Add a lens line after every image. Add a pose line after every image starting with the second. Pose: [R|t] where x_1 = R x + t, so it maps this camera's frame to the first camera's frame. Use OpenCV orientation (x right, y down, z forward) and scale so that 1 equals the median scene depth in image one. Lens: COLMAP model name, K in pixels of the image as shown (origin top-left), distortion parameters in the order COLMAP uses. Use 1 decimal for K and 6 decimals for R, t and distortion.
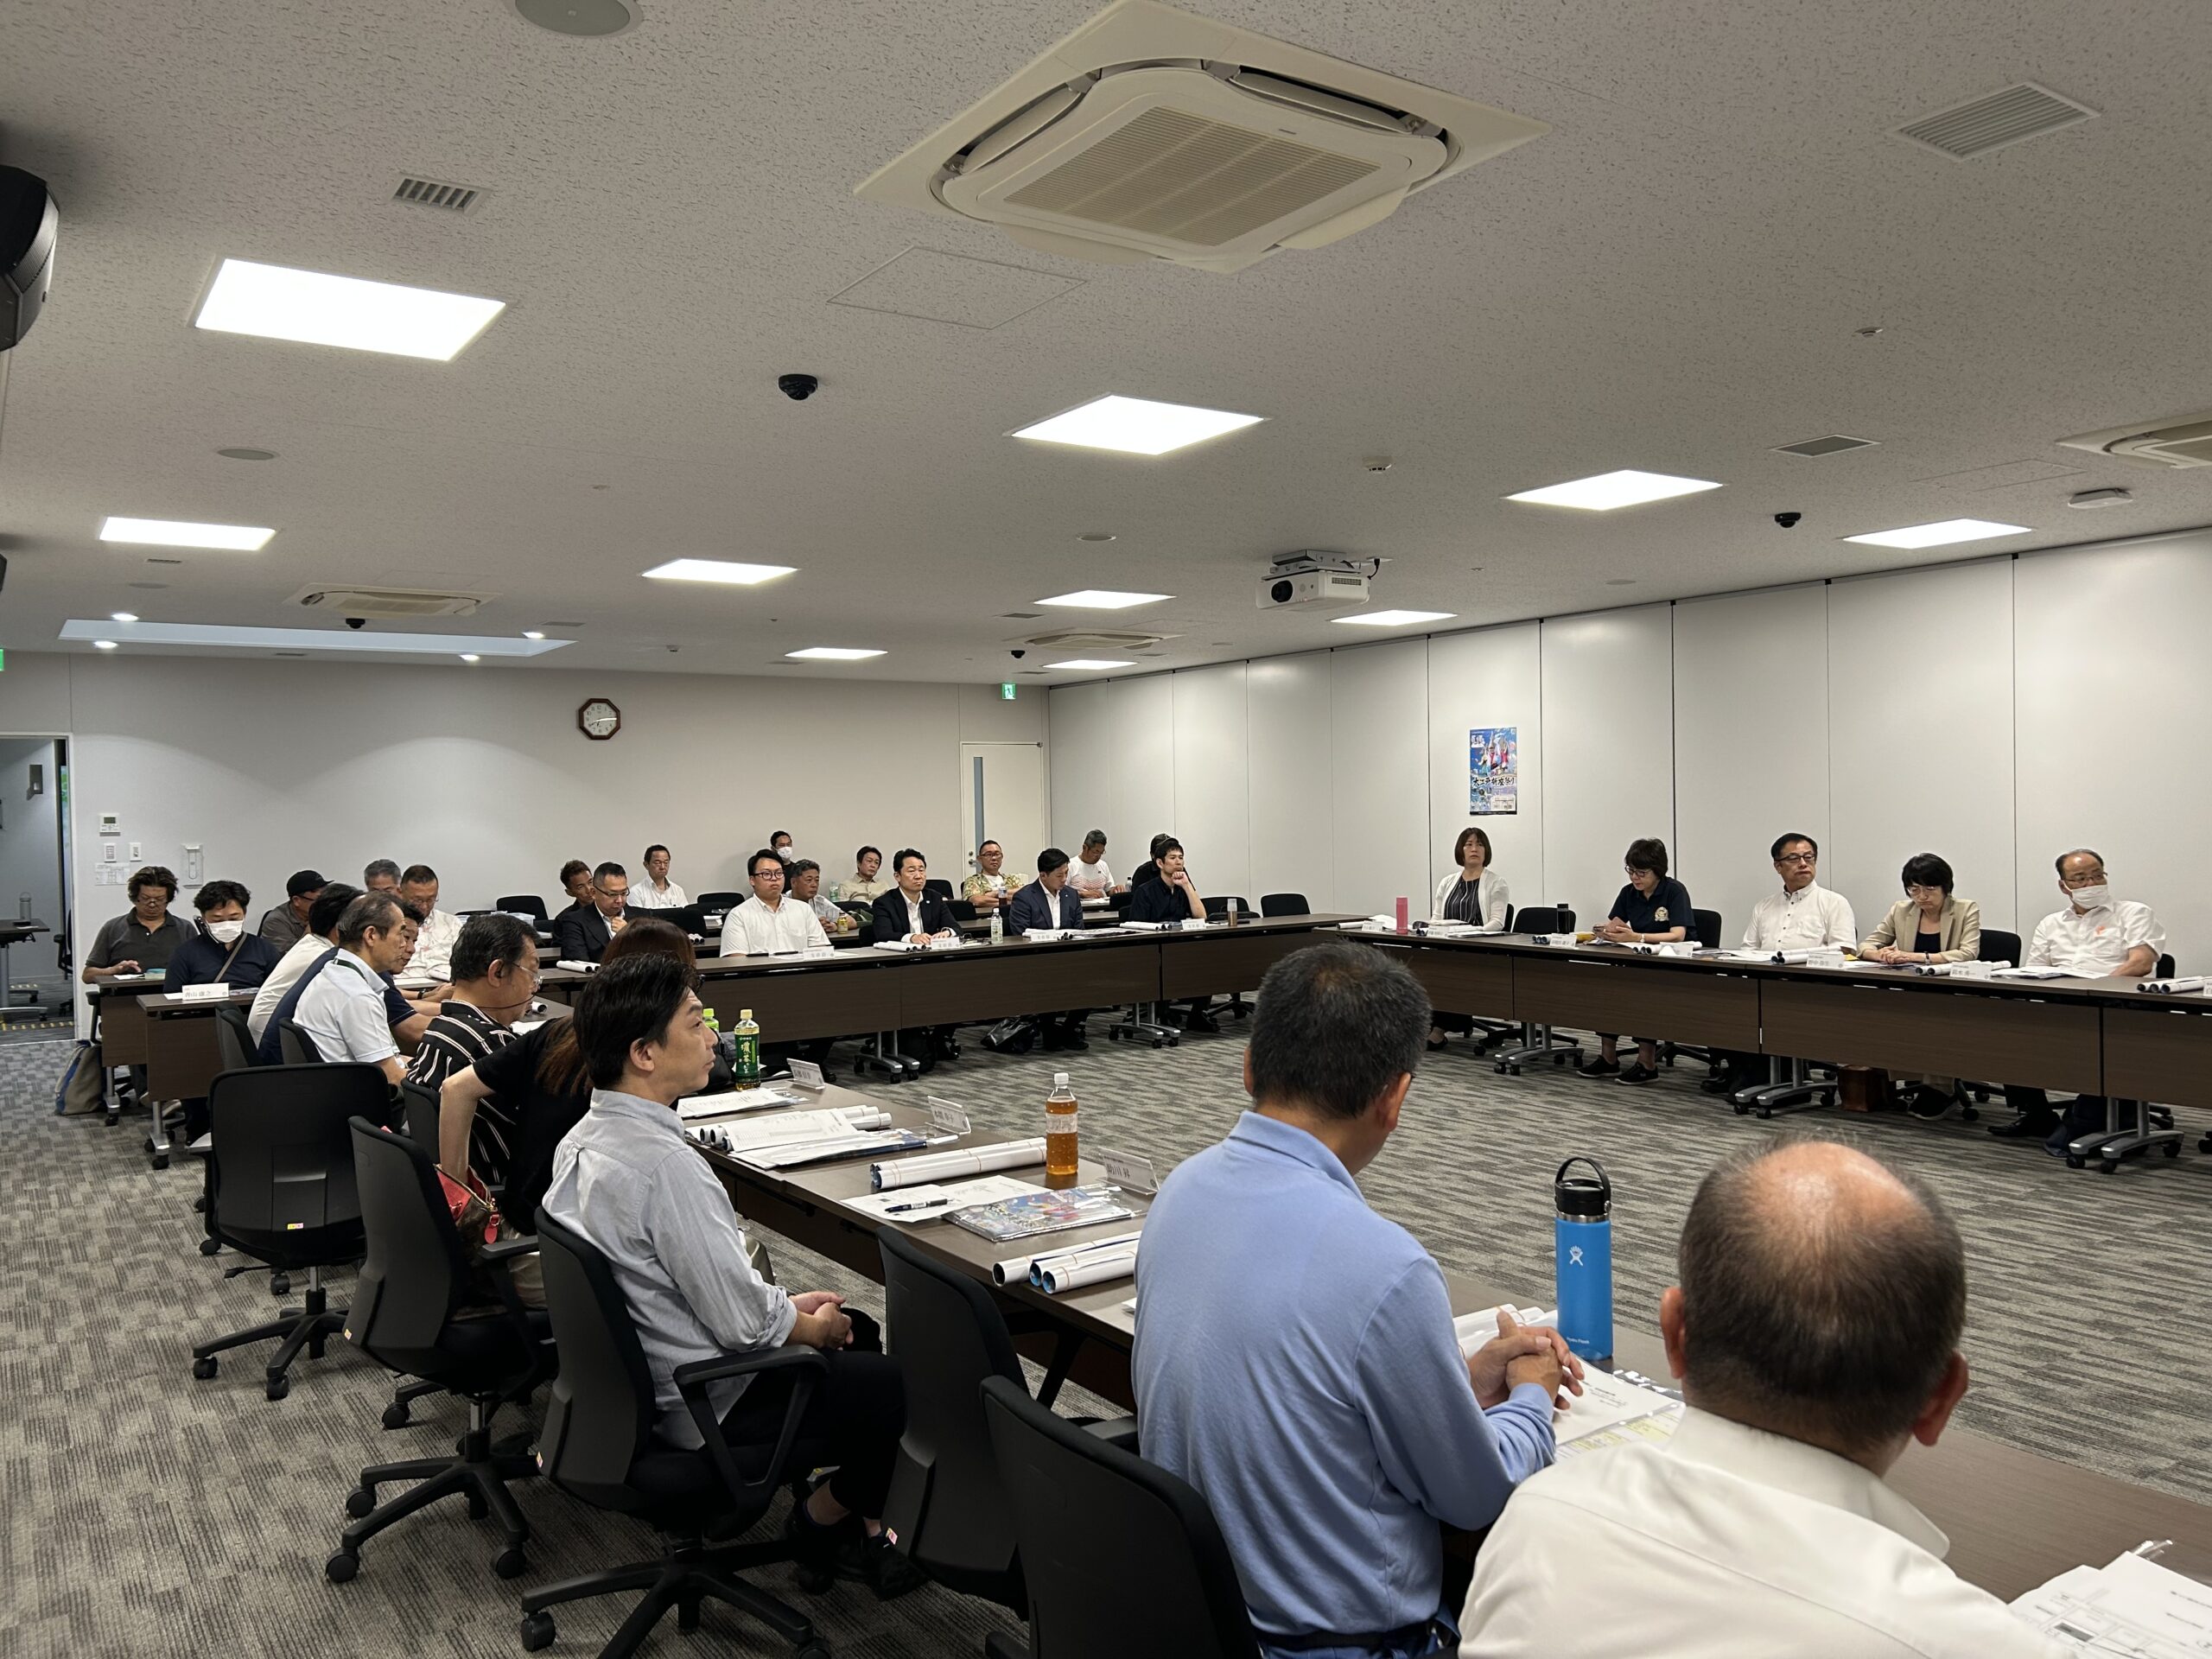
lens RADIAL K [[1718.1, 0, 1113.6], [0, 1718.1, 832.1], [0, 0, 1]] dist [0.096525, -0.132668]
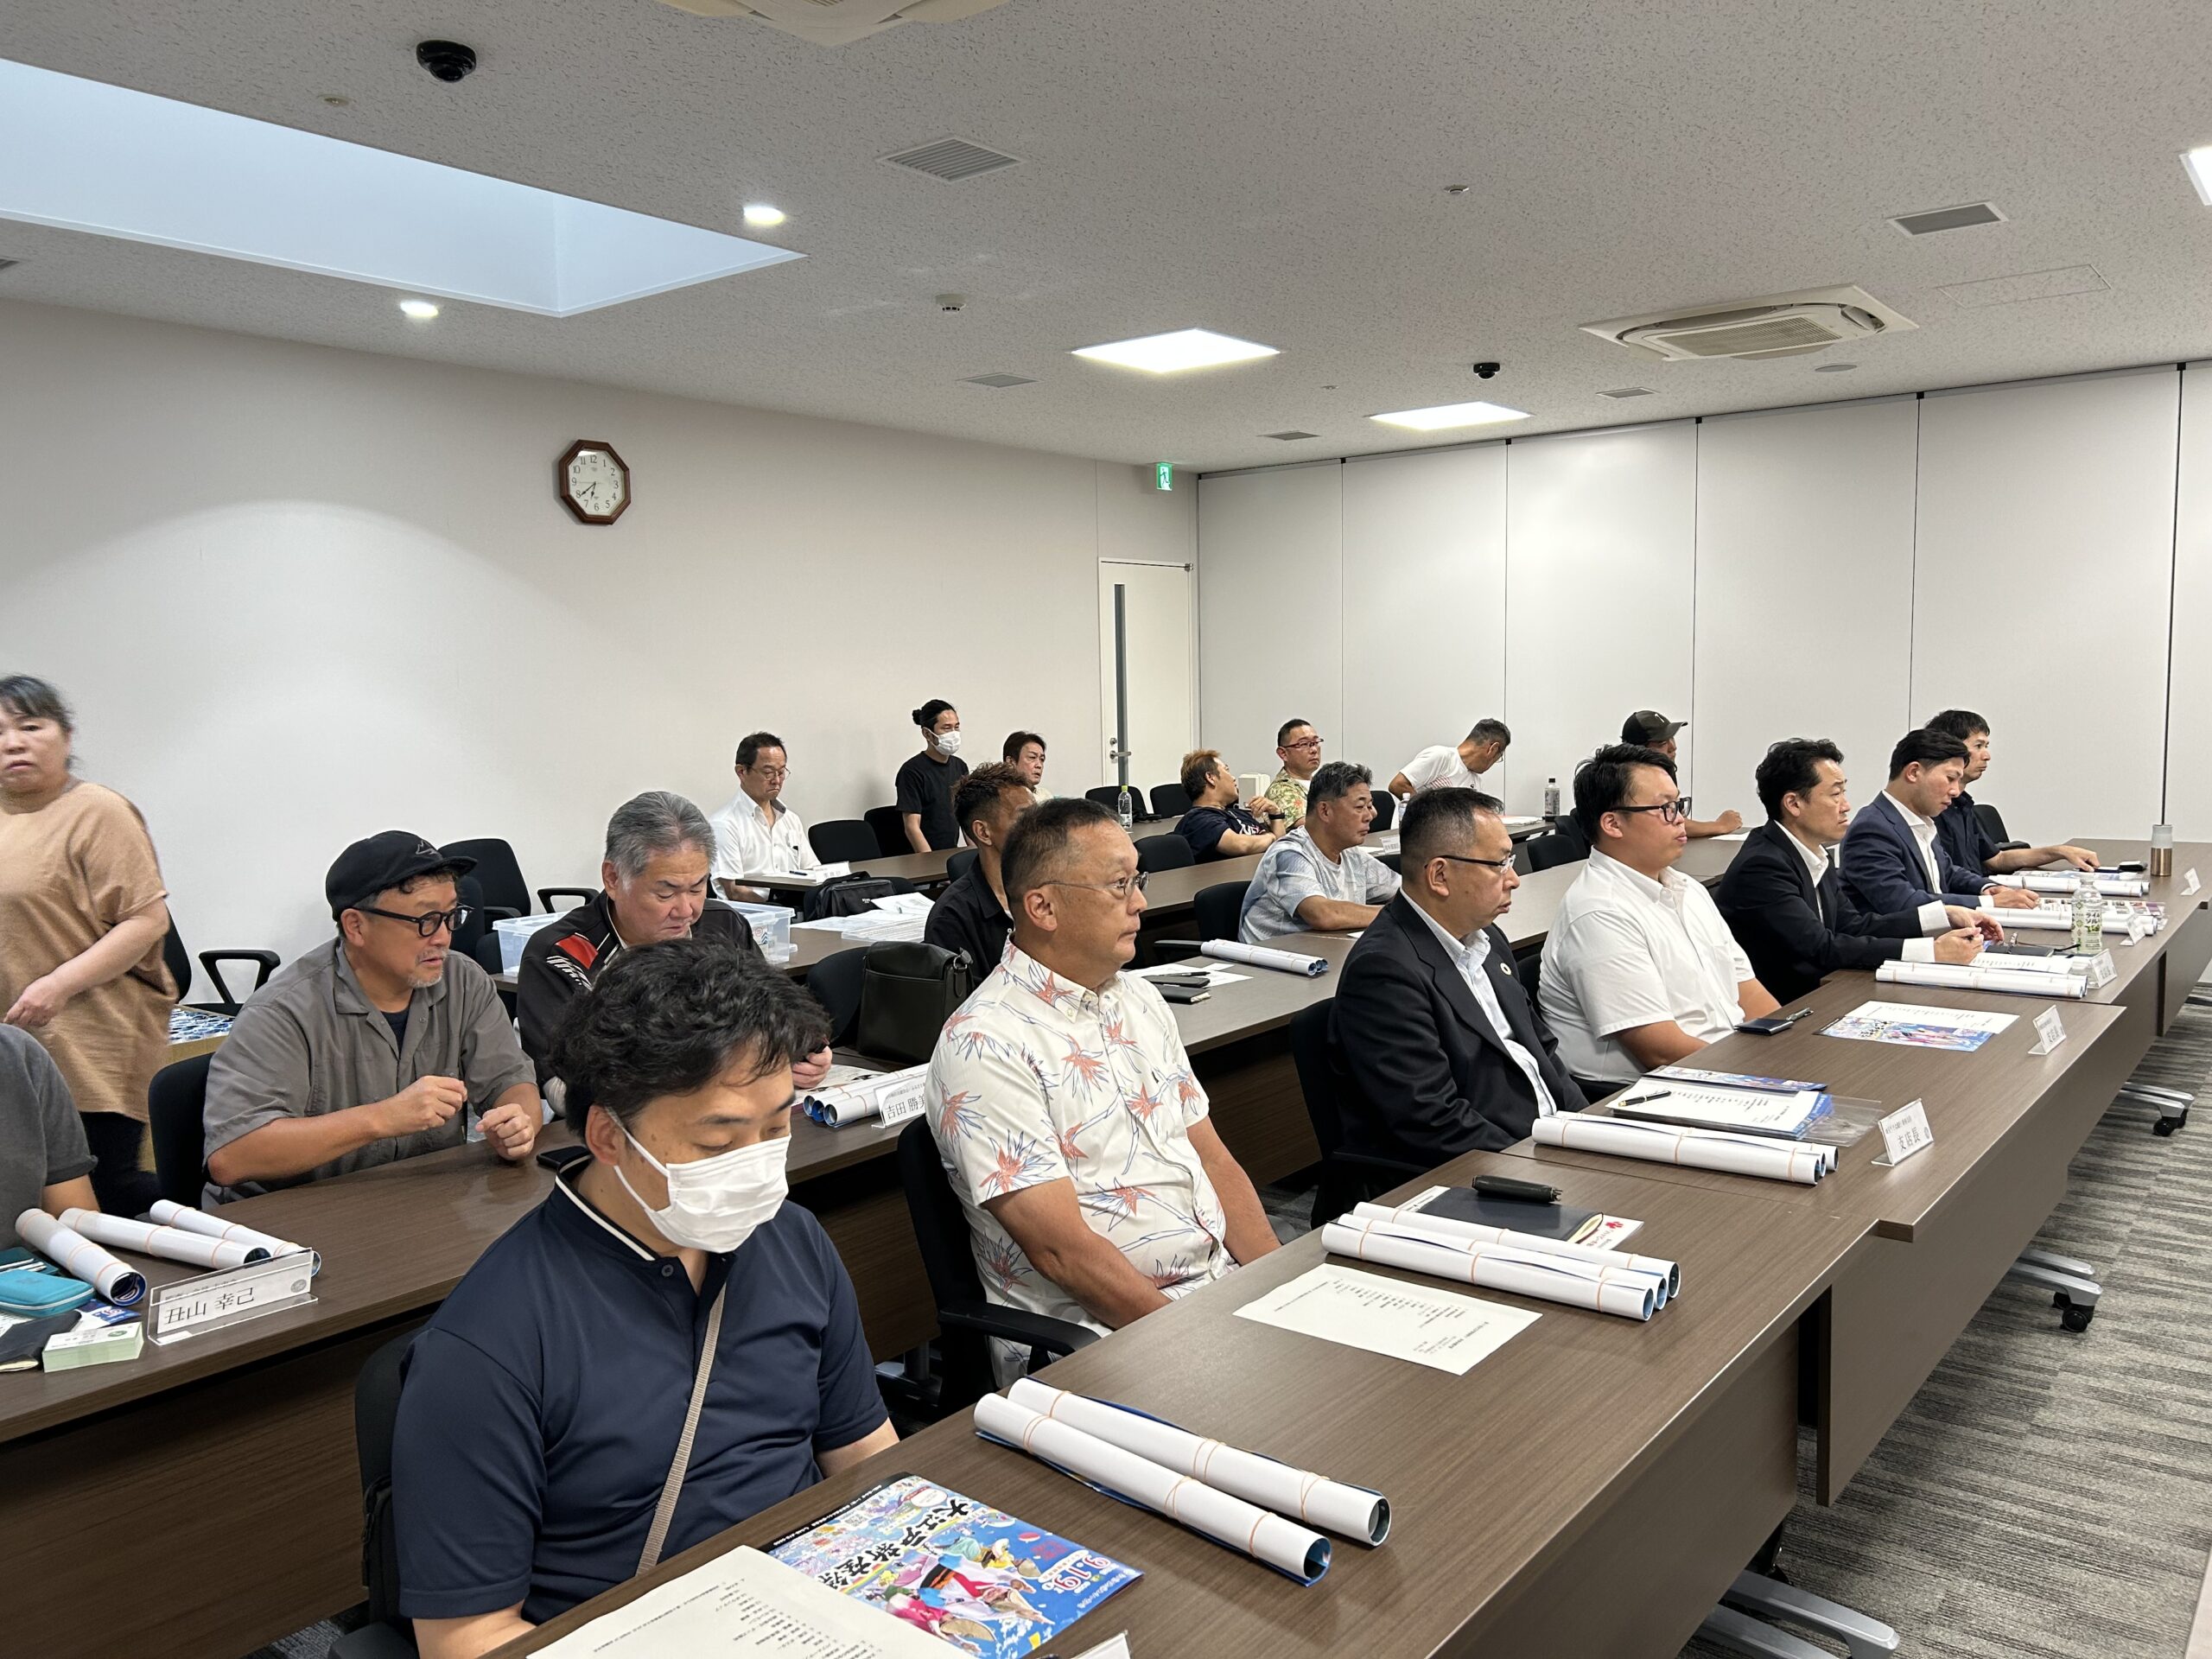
lens RADIAL K [[1718.1, 0, 1113.6], [0, 1718.1, 832.1], [0, 0, 1]] dist [0.096525, -0.132668]
pose [[0.948015, -0.030109, 0.316797, -0.179197], [0.007724, 0.997398, 0.071683, 0.000377], [-0.318131, -0.065510, 0.945781, 0.267075]]
